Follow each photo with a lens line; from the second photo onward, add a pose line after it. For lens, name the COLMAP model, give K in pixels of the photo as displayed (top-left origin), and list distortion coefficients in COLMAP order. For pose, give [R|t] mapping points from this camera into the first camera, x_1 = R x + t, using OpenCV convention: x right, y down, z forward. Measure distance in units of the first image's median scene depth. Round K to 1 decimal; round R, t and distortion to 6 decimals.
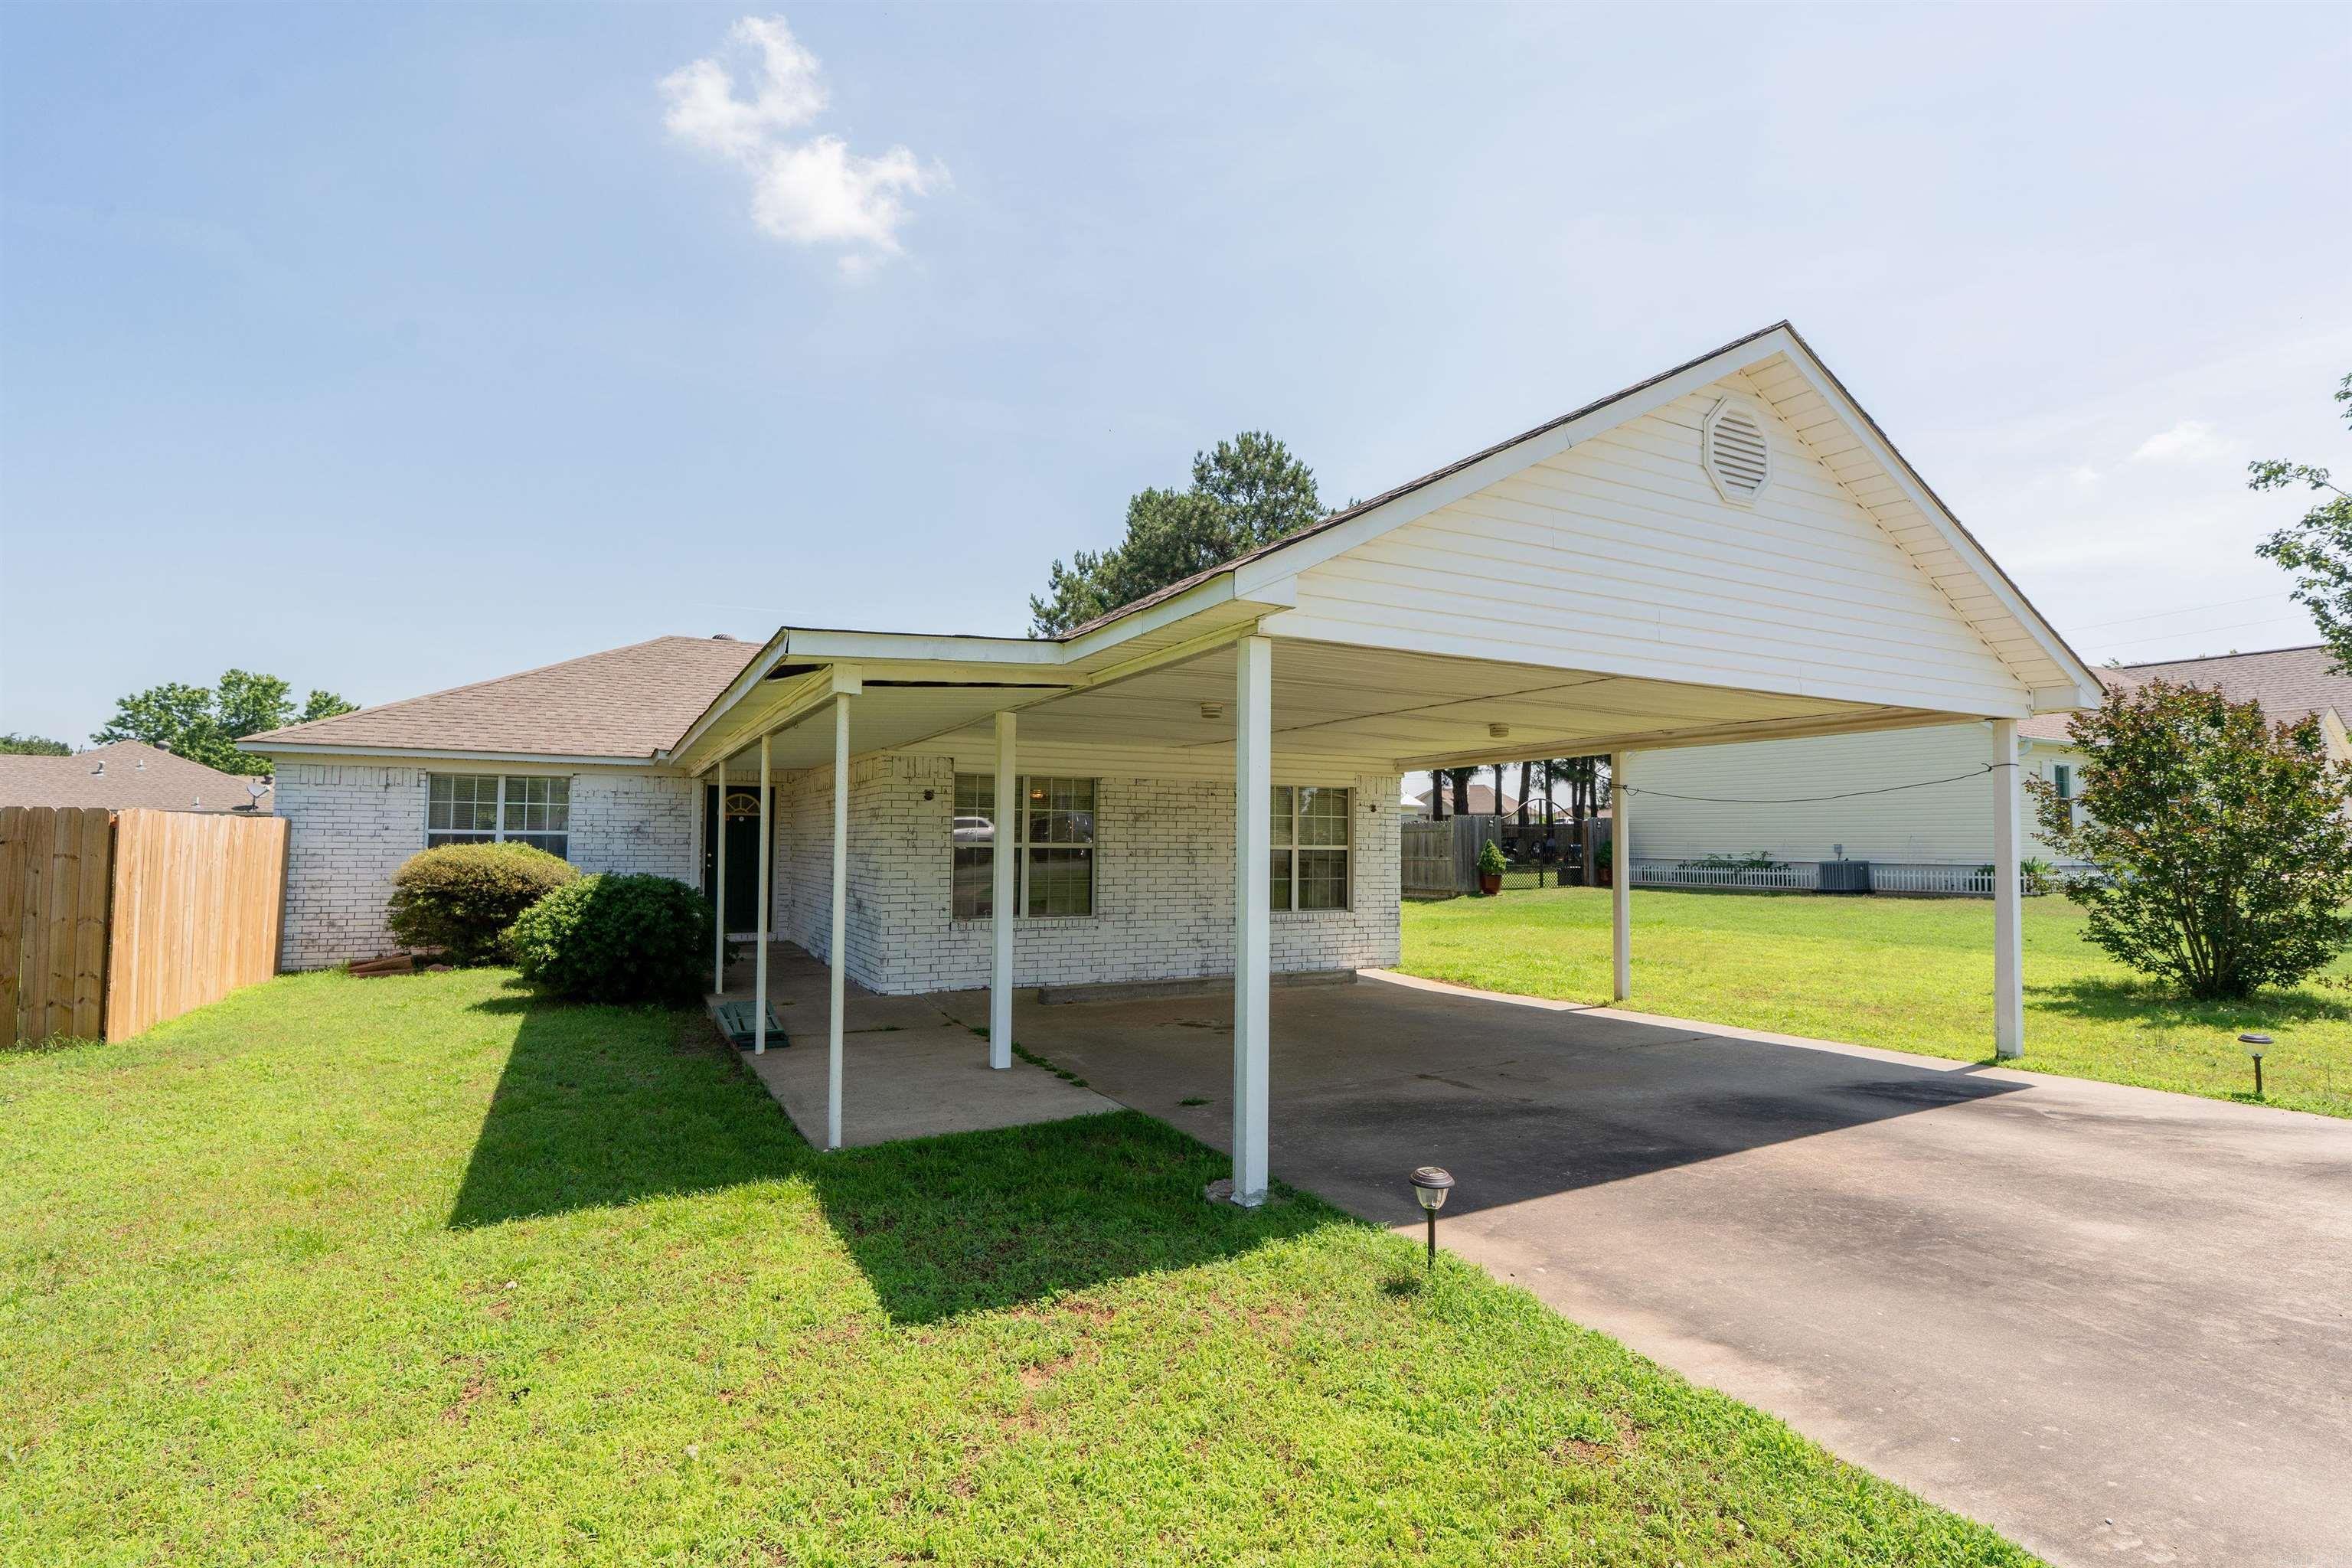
lens RADIAL K [[1103.9, 0, 1176.0], [0, 1103.9, 784.0], [0, 0, 1]] dist [-0.000450, 0.000104]
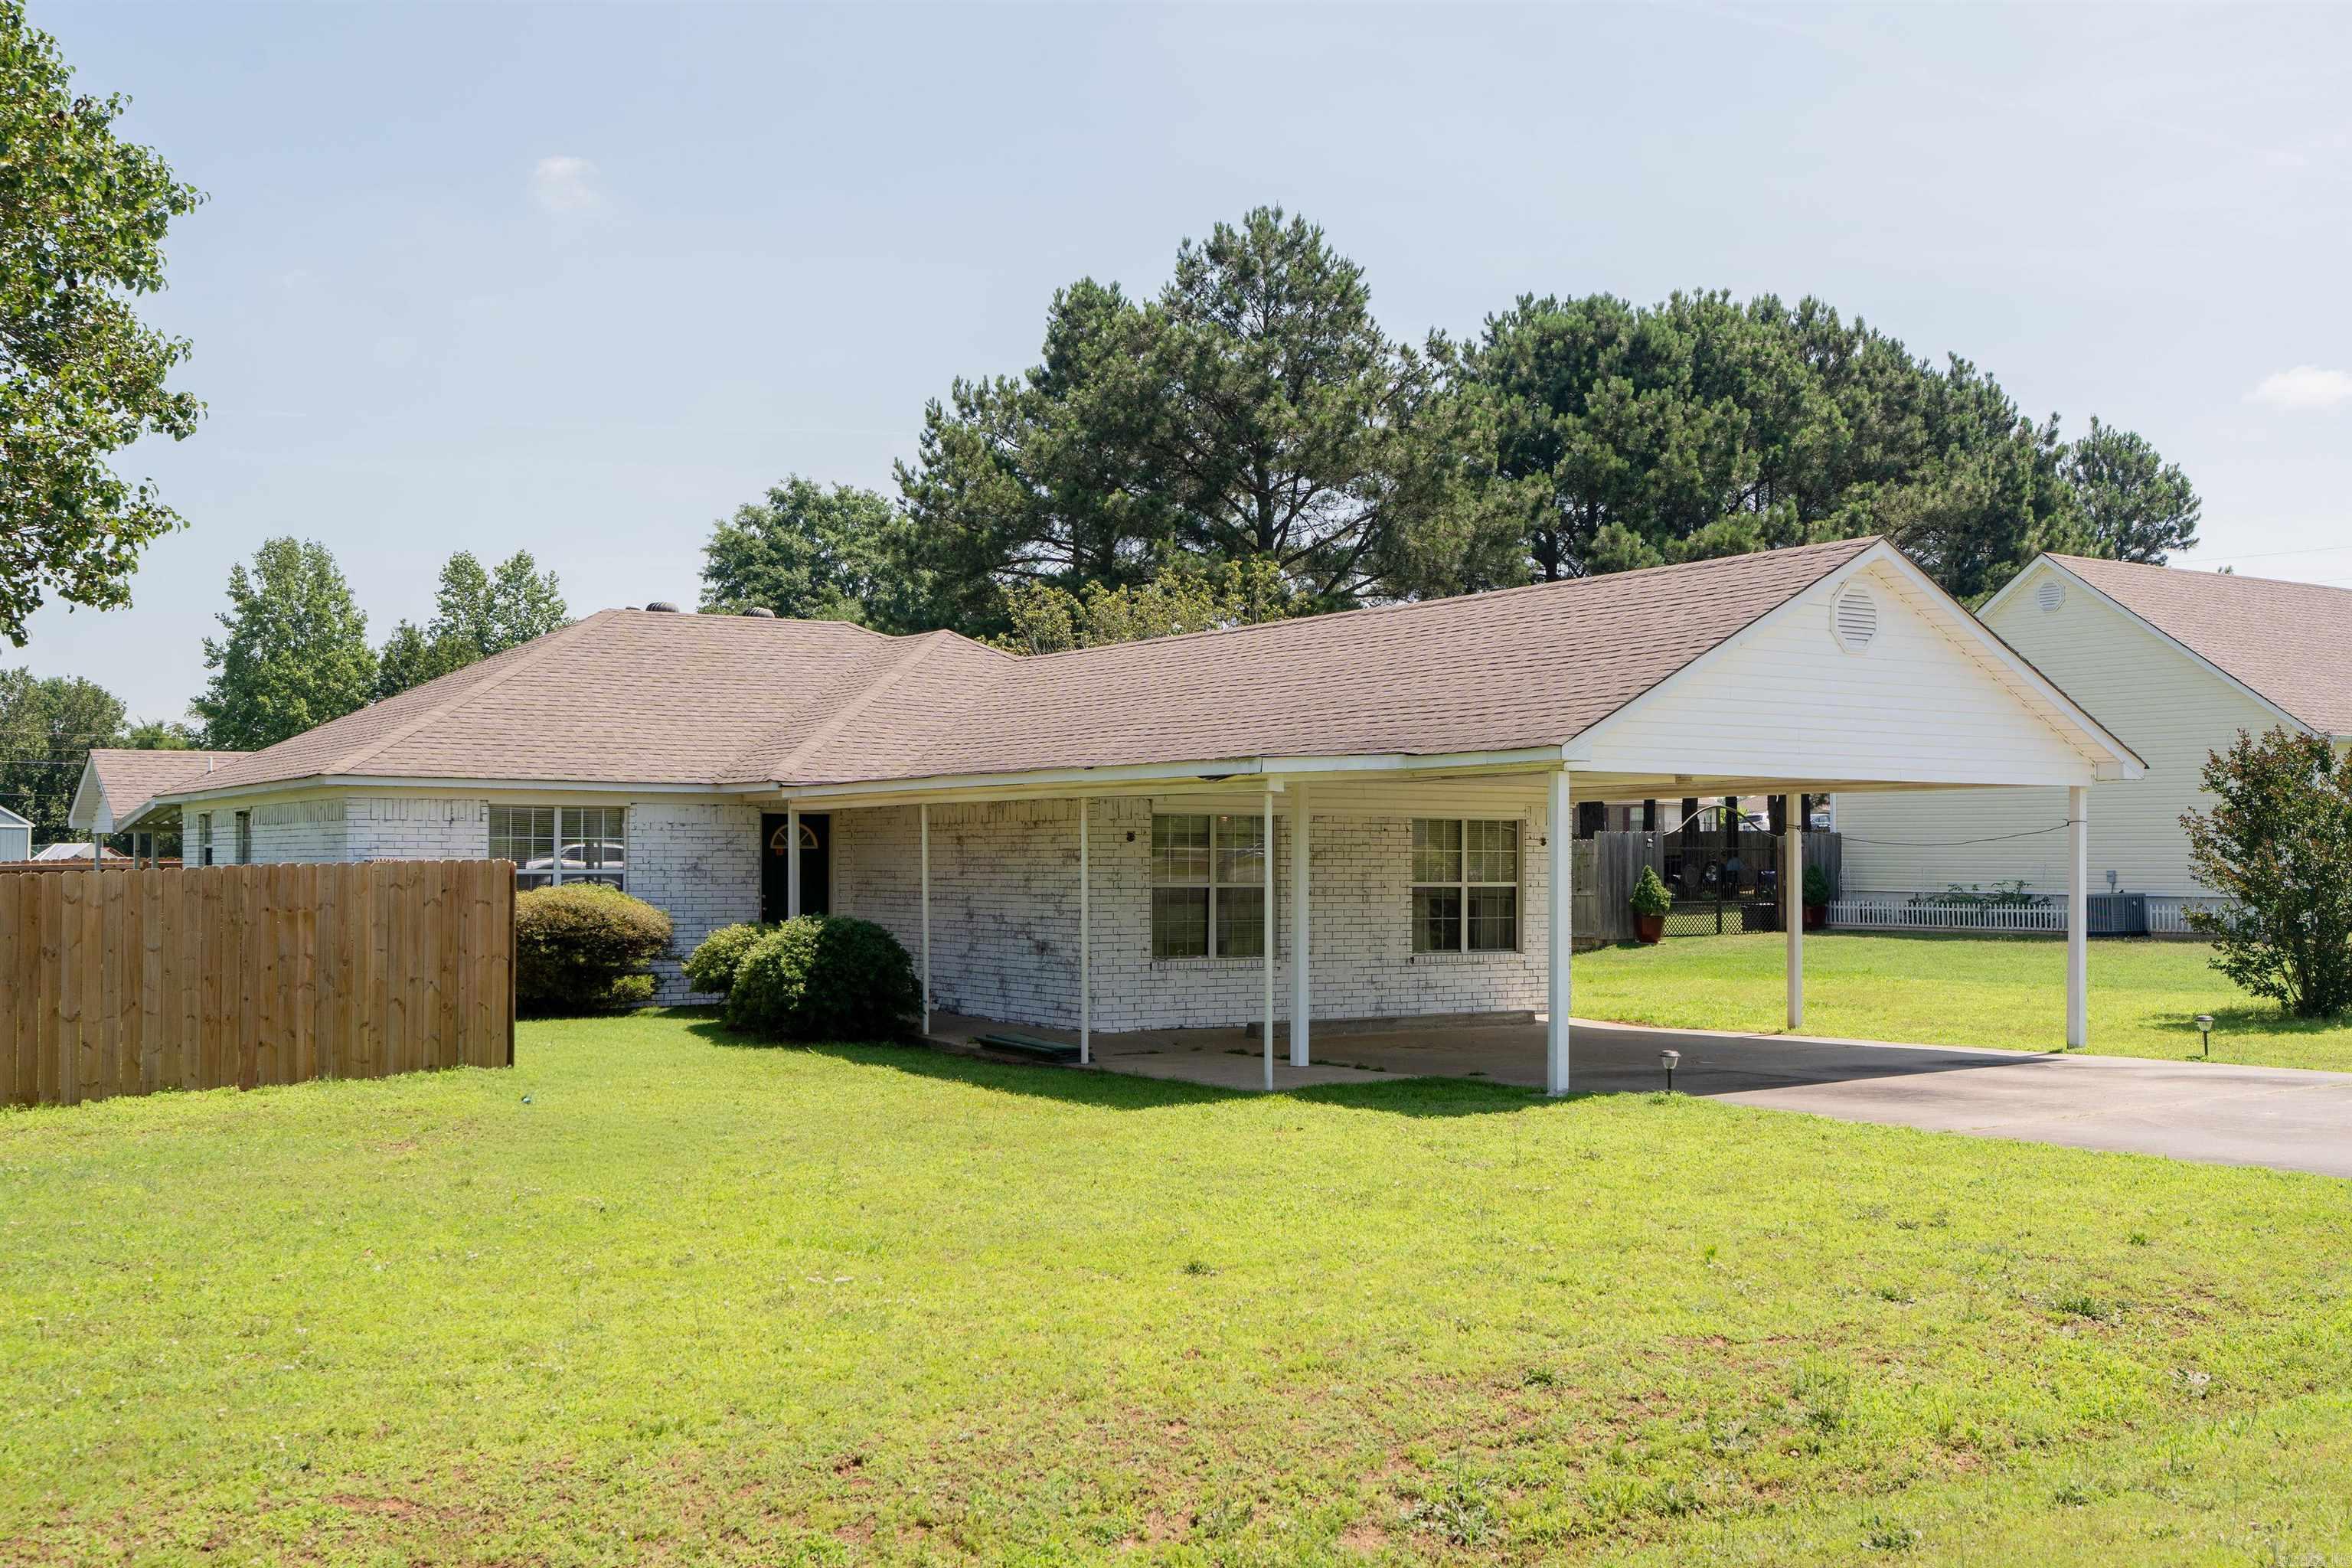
lens RADIAL K [[2331.2, 0, 1176.0], [0, 2331.2, 784.0], [0, 0, 1]] dist [0.004056, 0.005187]
pose [[0.995805, -0.001780, 0.091487, -0.307625], [-0.000180, 0.999771, 0.021411, -0.068174], [-0.091505, -0.021338, 0.995576, -0.918520]]
